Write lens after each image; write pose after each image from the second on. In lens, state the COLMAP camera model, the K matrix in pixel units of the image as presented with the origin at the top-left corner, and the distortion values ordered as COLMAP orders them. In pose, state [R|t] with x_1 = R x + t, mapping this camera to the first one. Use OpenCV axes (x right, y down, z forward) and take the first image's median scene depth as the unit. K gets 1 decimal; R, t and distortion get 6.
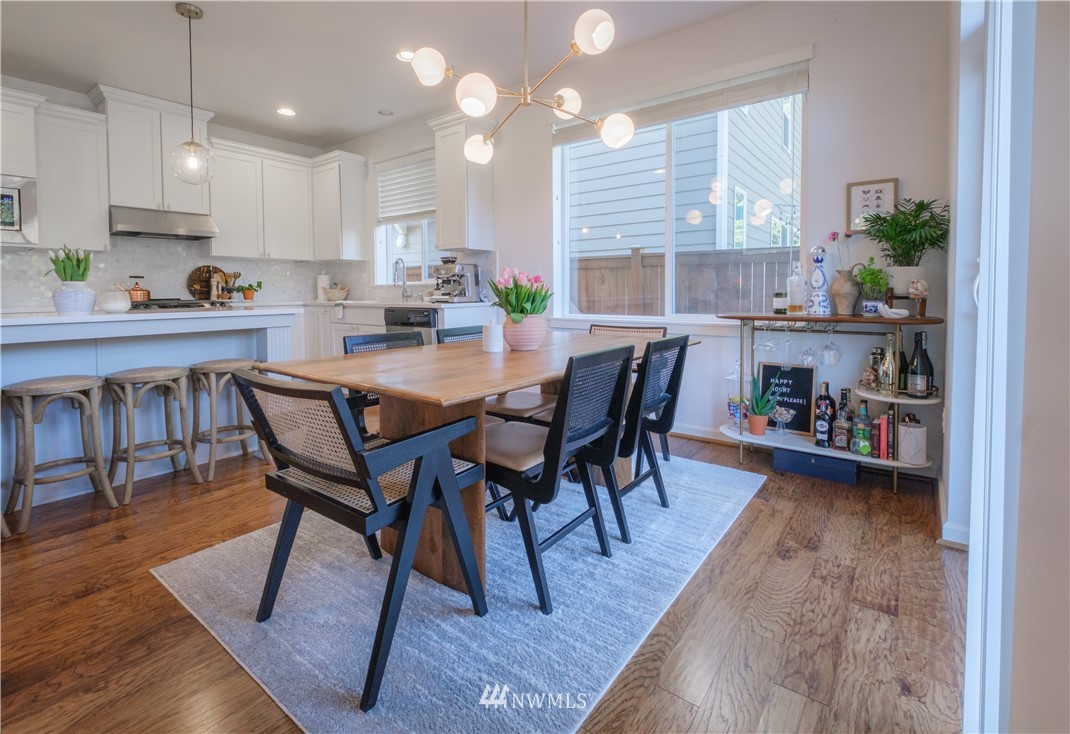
lens RADIAL K [[495.2, 0, 544.3], [0, 495.2, 308.7], [0, 0, 1]] dist [-0.008794, -0.002501]
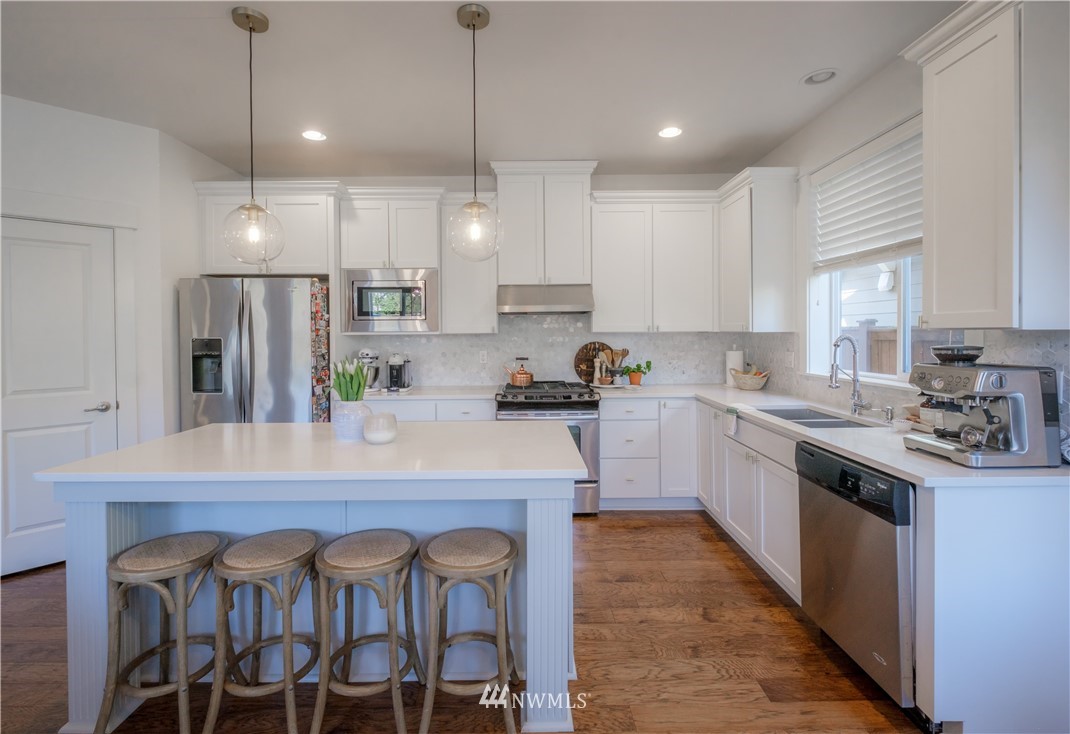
lens RADIAL K [[495.2, 0, 521.2], [0, 495.2, 338.6], [0, 0, 1]] dist [-0.008794, -0.002501]
pose [[0.586784, 0.011258, -0.809665, -0.063779], [-0.025962, 0.999651, -0.004916, -0.087449], [0.809327, 0.023906, 0.586872, 0.399351]]
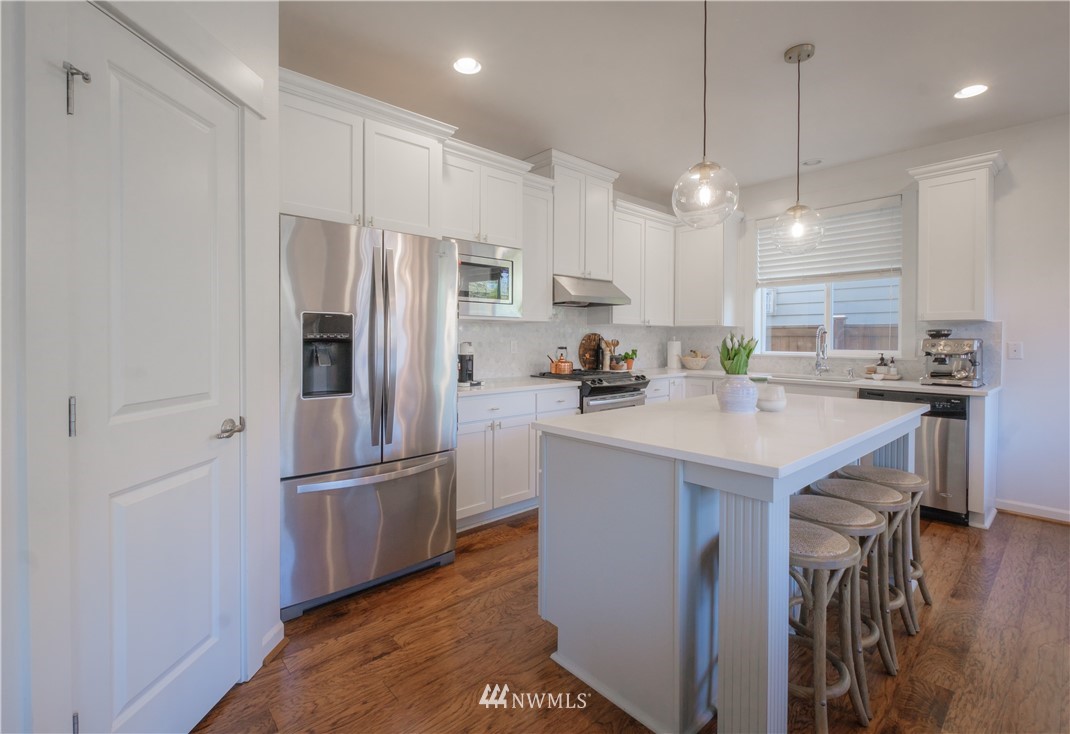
lens RADIAL K [[495.2, 0, 525.1], [0, 495.2, 347.0], [0, 0, 1]] dist [-0.008794, -0.002501]
pose [[0.976744, 0.012909, -0.214022, -0.618348], [-0.016949, 0.999711, -0.017052, -0.043189], [0.213740, 0.020283, 0.976680, 0.037920]]
